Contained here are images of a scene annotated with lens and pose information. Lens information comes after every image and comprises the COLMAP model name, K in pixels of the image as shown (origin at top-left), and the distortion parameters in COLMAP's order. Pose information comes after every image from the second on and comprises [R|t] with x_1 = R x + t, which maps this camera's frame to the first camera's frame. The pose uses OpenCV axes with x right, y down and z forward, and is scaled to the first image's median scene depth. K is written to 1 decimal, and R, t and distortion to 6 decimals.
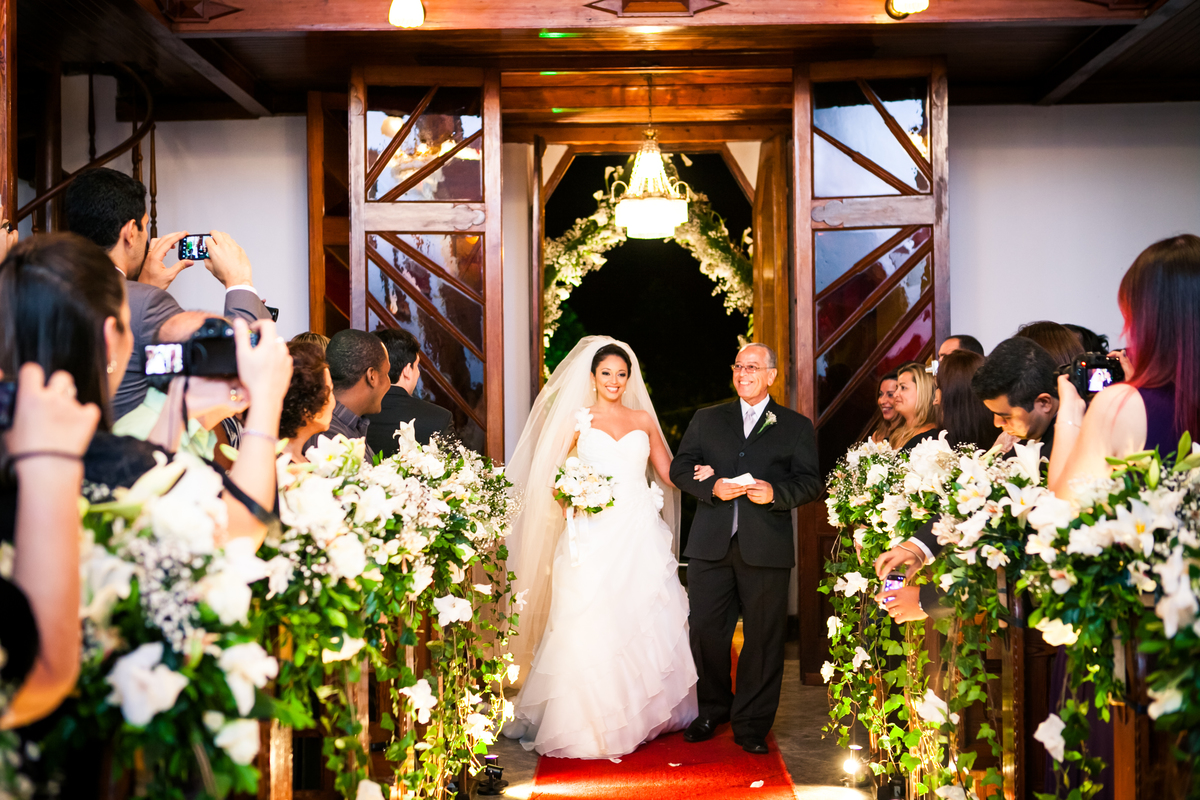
lens RADIAL K [[1643.8, 0, 600.0], [0, 1643.8, 400.0], [0, 0, 1]] dist [-0.007967, 0.032772]
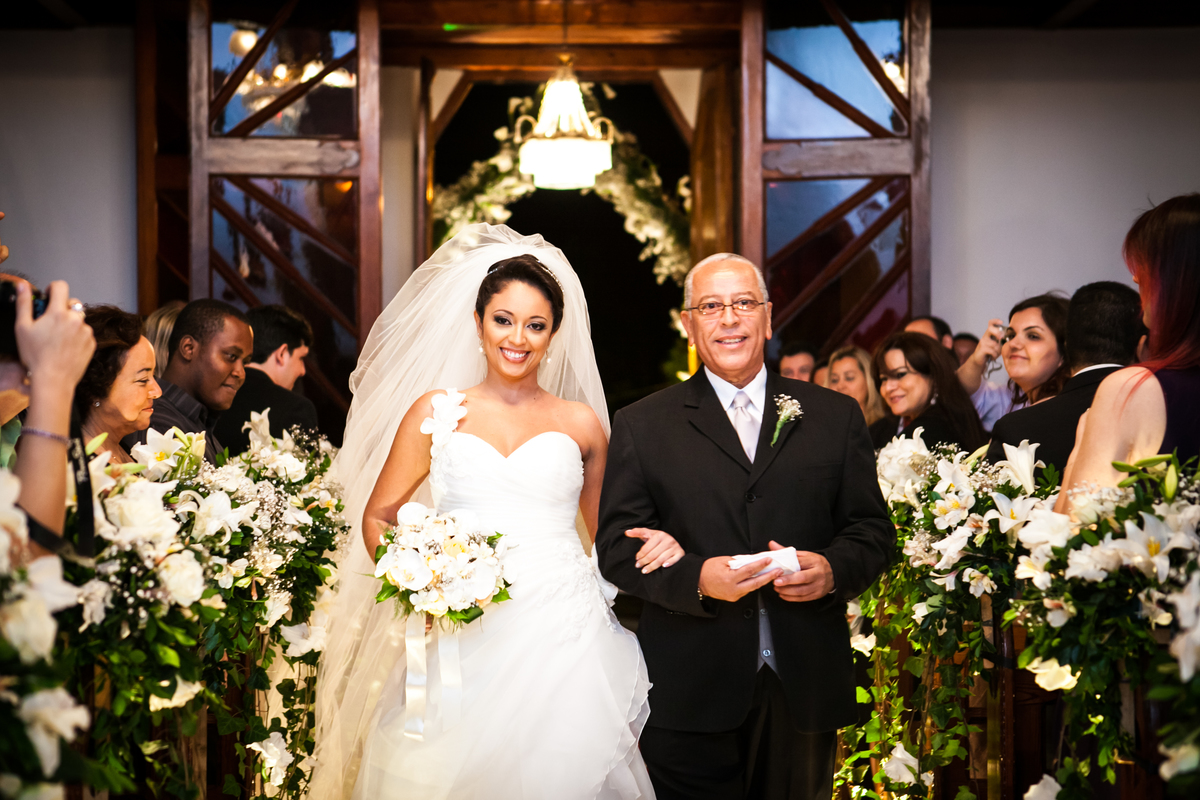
lens RADIAL K [[2027.8, 0, 600.0], [0, 2027.8, 400.0], [0, 0, 1]] dist [0.076843, 0.016868]
pose [[0.998808, 0.007718, 0.048199, 0.001336], [-0.008034, 0.999947, 0.006371, -0.000367], [-0.048147, -0.006751, 0.998817, -0.003591]]
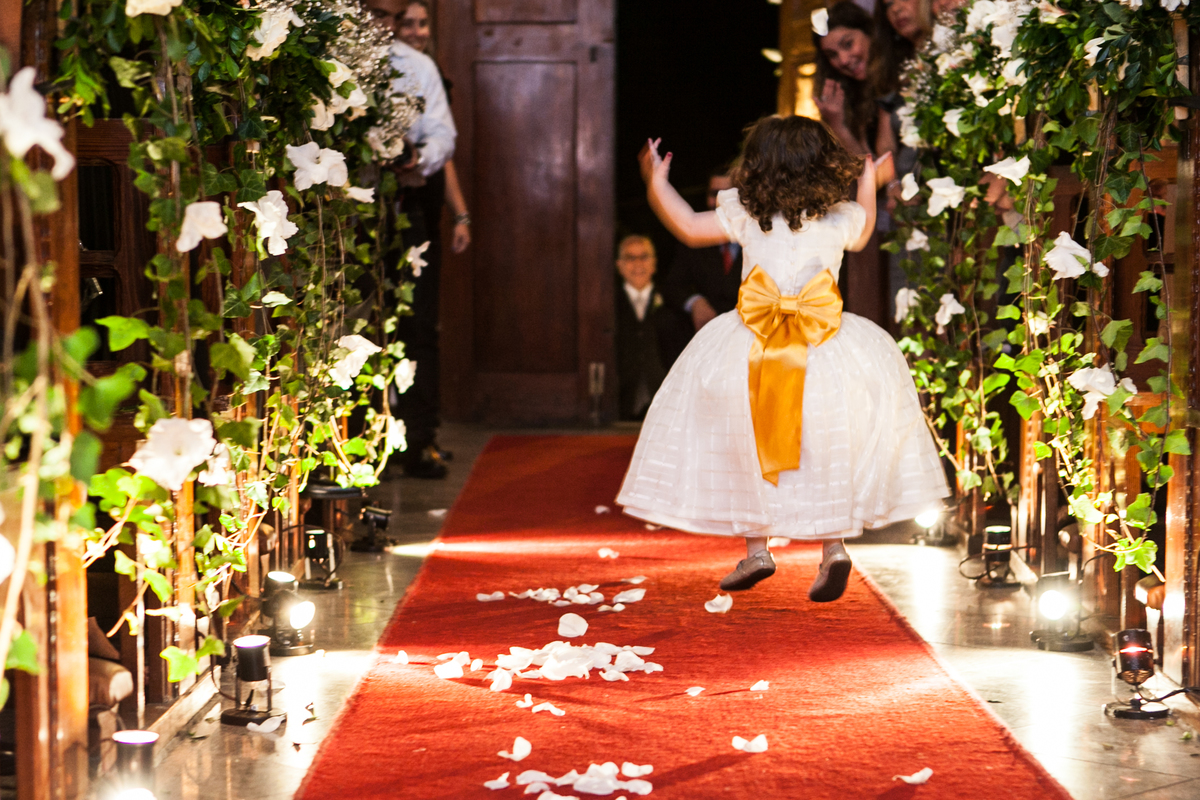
lens RADIAL K [[2597.8, 0, 627.8], [0, 2597.8, 524.4], [0, 0, 1]] dist [0.002758, 0.391065]
pose [[0.999150, 0.006514, 0.040711, -0.008960], [-0.010984, 0.993808, 0.110565, 0.146955], [-0.039739, -0.110918, 0.993035, -0.016308]]
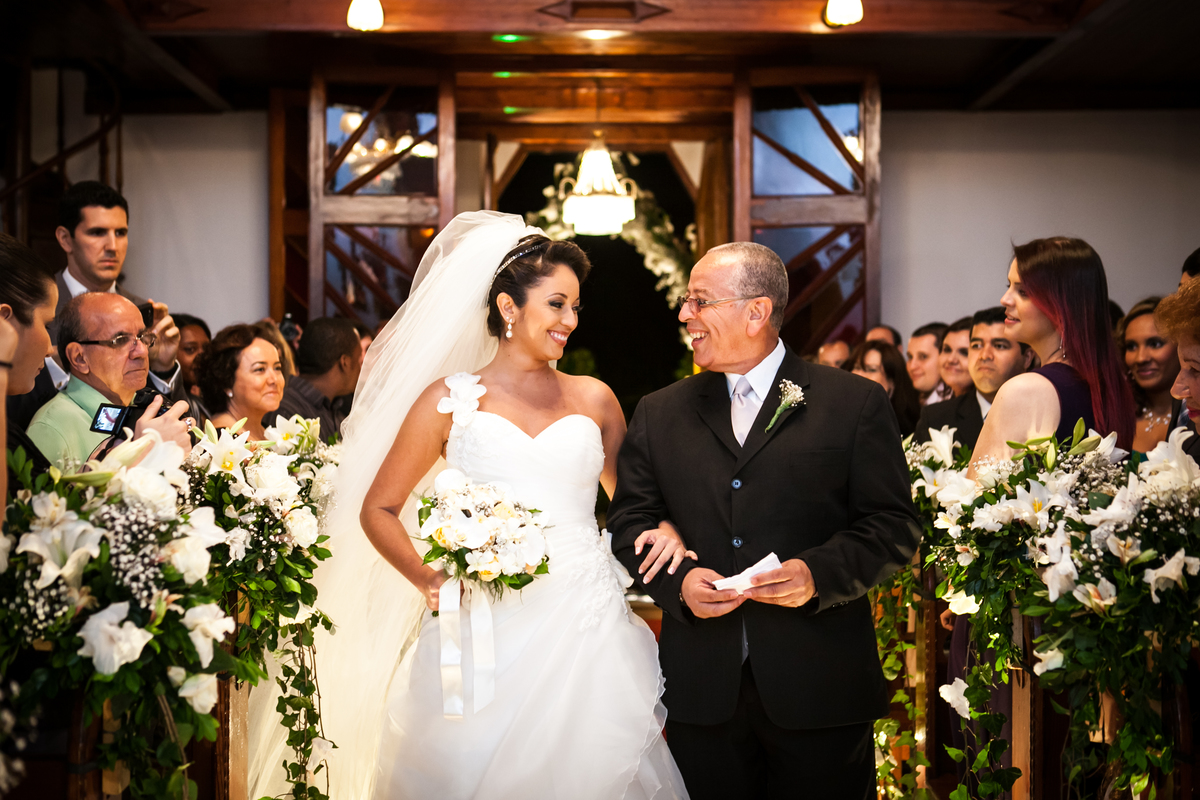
lens RADIAL K [[1588.5, 0, 600.0], [0, 1588.5, 400.0], [0, 0, 1]] dist [-0.021681, -0.061245]
pose [[0.999484, 0.009321, 0.030730, 0.004312], [-0.009524, 0.999934, 0.006471, 0.002161], [-0.030667, -0.006760, 0.999507, -0.021914]]
